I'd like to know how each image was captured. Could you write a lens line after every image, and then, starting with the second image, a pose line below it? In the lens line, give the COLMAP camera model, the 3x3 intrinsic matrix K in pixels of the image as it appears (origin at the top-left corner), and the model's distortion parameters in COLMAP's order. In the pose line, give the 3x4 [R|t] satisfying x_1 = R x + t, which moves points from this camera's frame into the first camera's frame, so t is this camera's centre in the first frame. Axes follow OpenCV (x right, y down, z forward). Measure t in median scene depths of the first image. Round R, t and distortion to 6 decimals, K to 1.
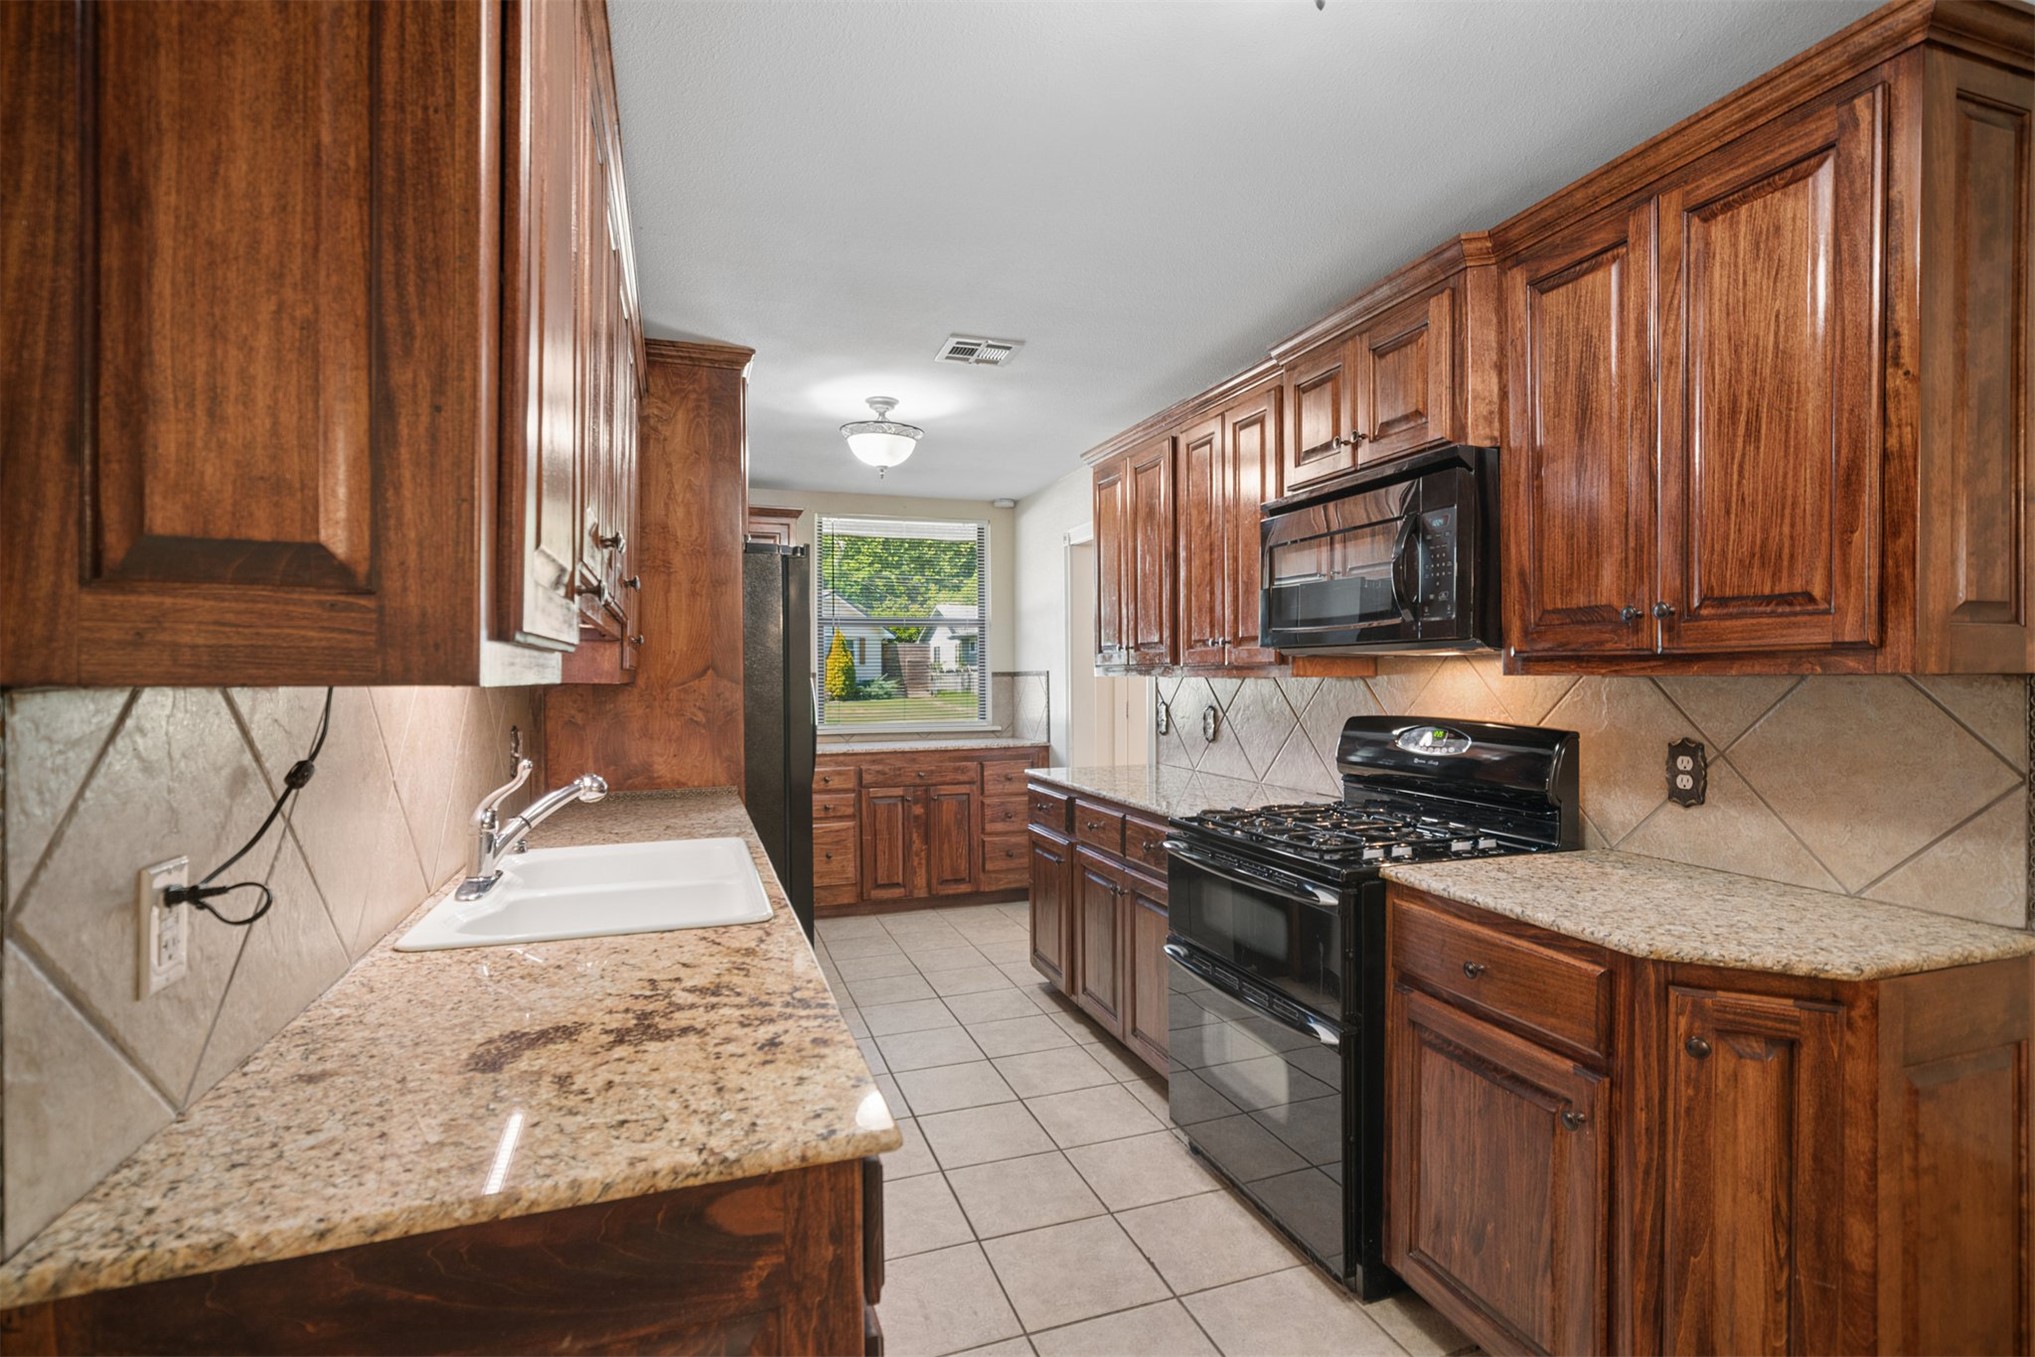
lens RADIAL K [[954.2, 0, 1022.5], [0, 954.2, 671.1], [0, 0, 1]] dist [-0.013876, 0.000288]
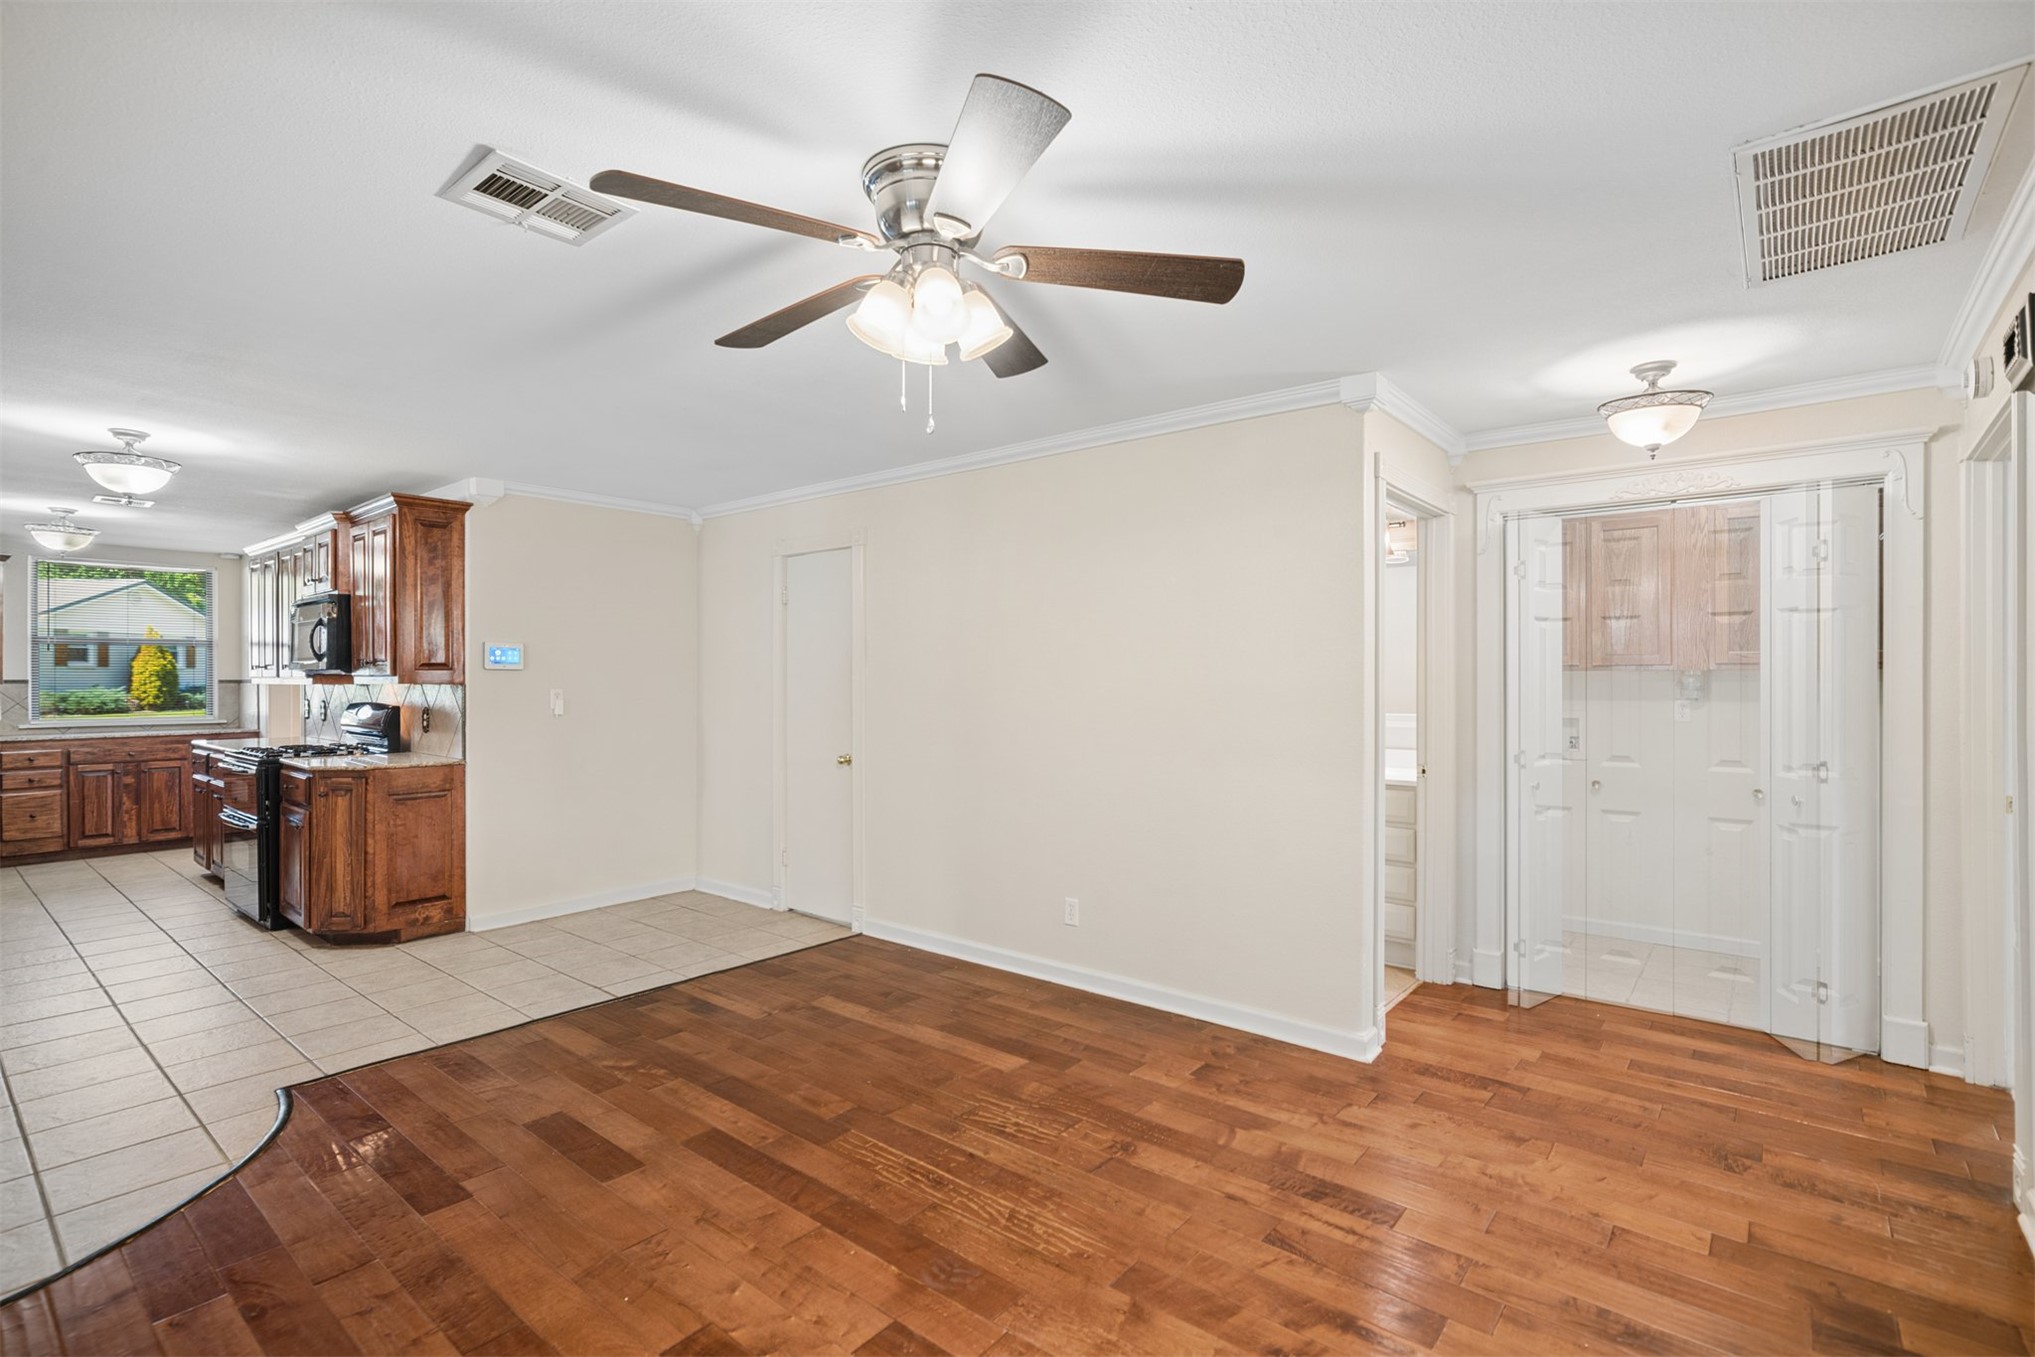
lens RADIAL K [[937.2, 0, 1034.3], [0, 937.2, 677.4], [0, 0, 1]] dist [-0.016744, 0.010496]
pose [[0.852200, 0.006463, 0.523177, 0.415680], [-0.006102, 0.999978, -0.002415, -0.009665], [-0.523181, -0.001135, 0.852221, -1.146903]]
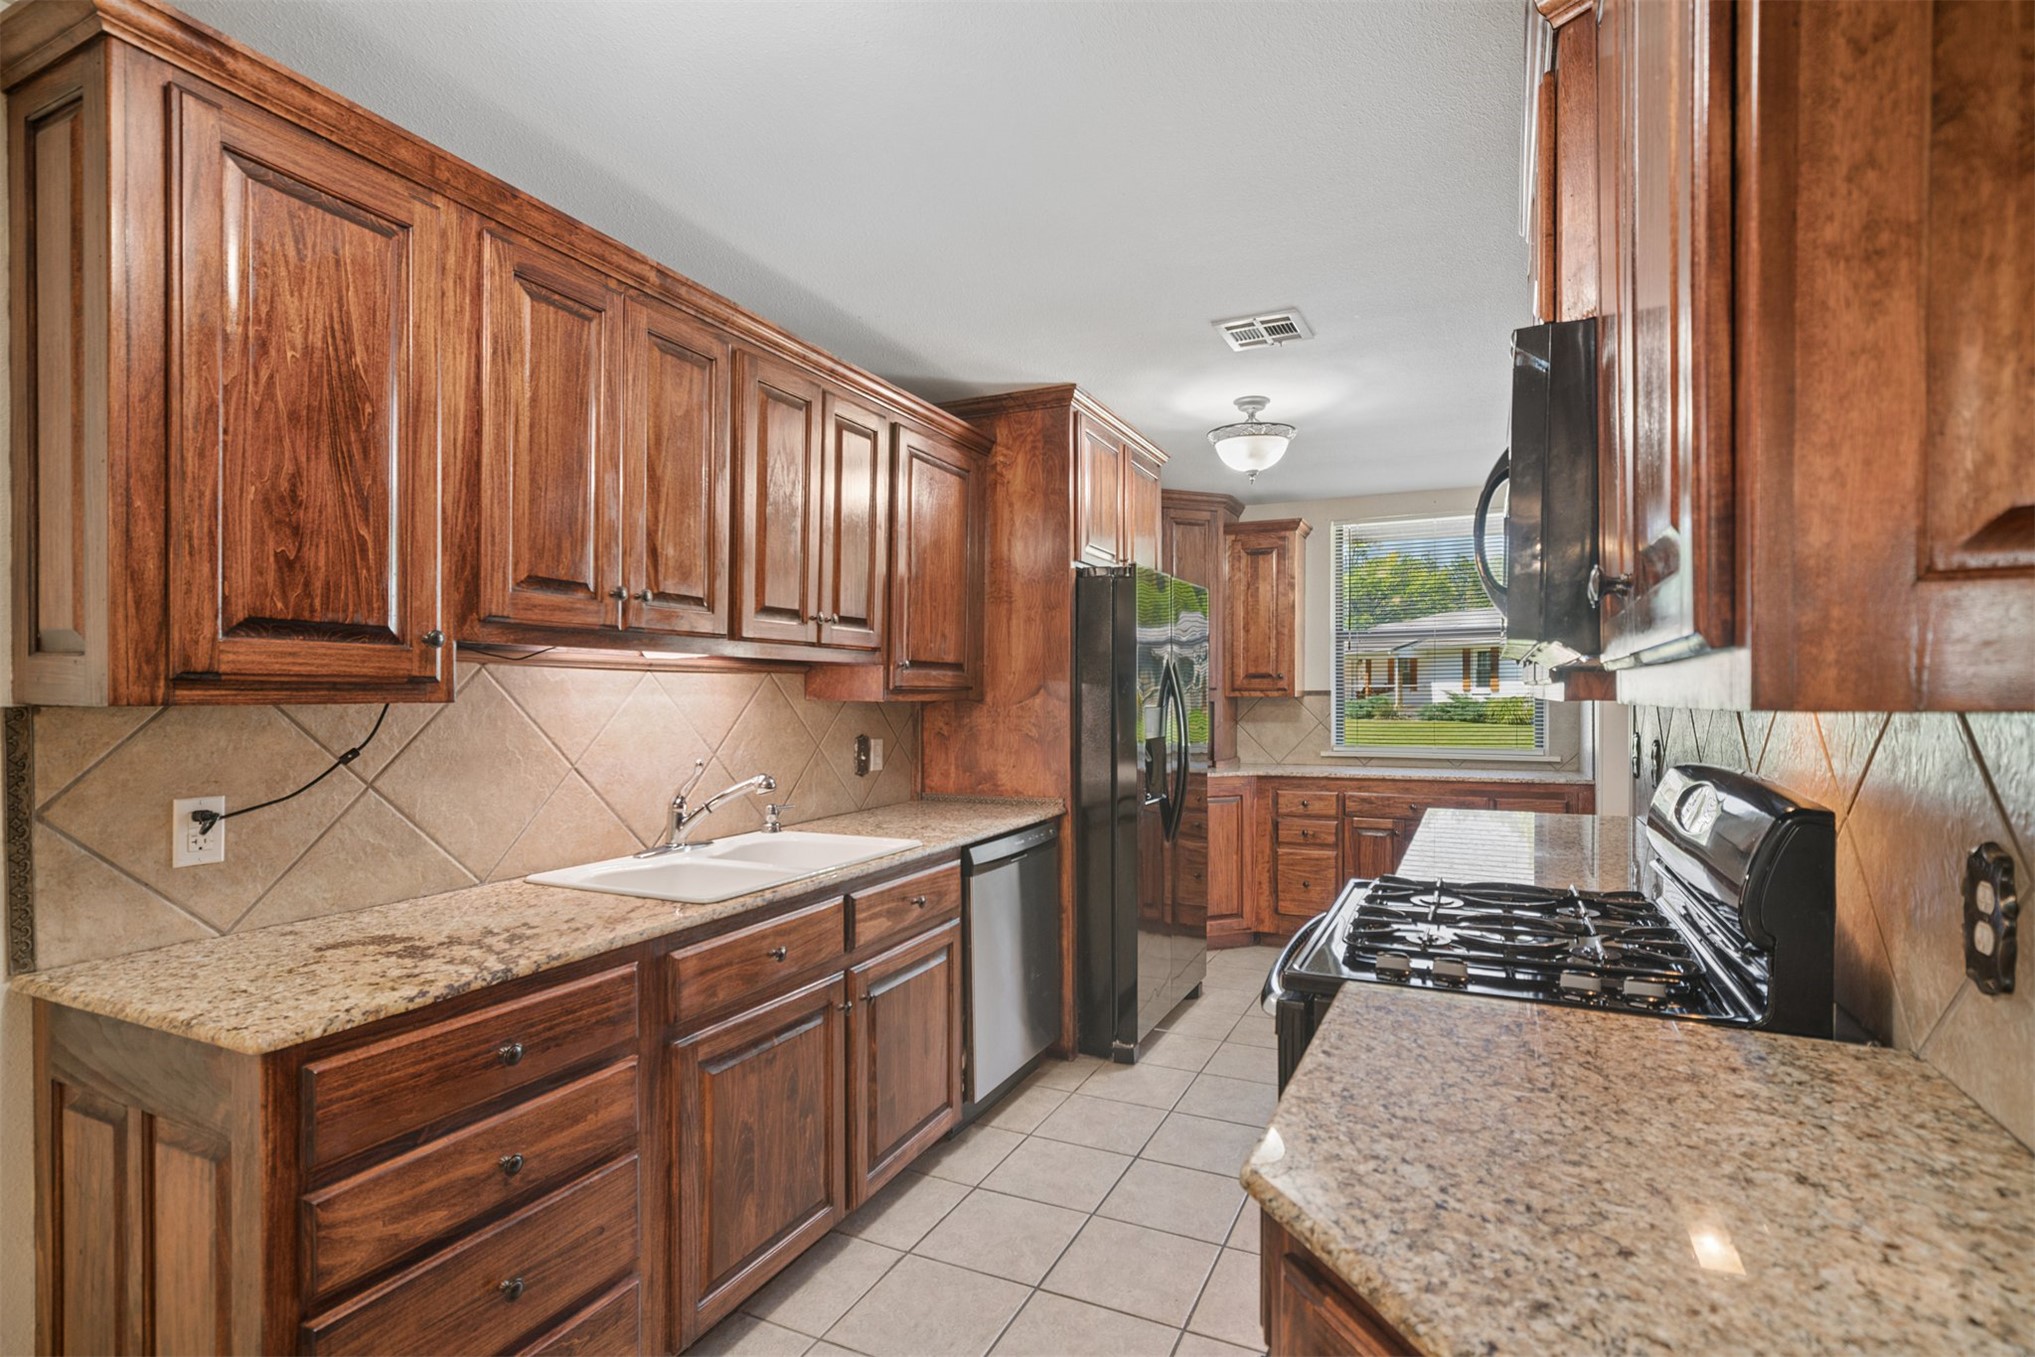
lens RADIAL K [[962.5, 0, 1050.2], [0, 962.5, 695.3], [0, 0, 1]] dist [-0.004305, 0.000355]
pose [[0.721760, 0.005880, -0.692118, 0.365284], [0.000583, 0.999958, 0.009104, -0.003592], [0.692143, -0.006974, 0.721727, 0.181099]]
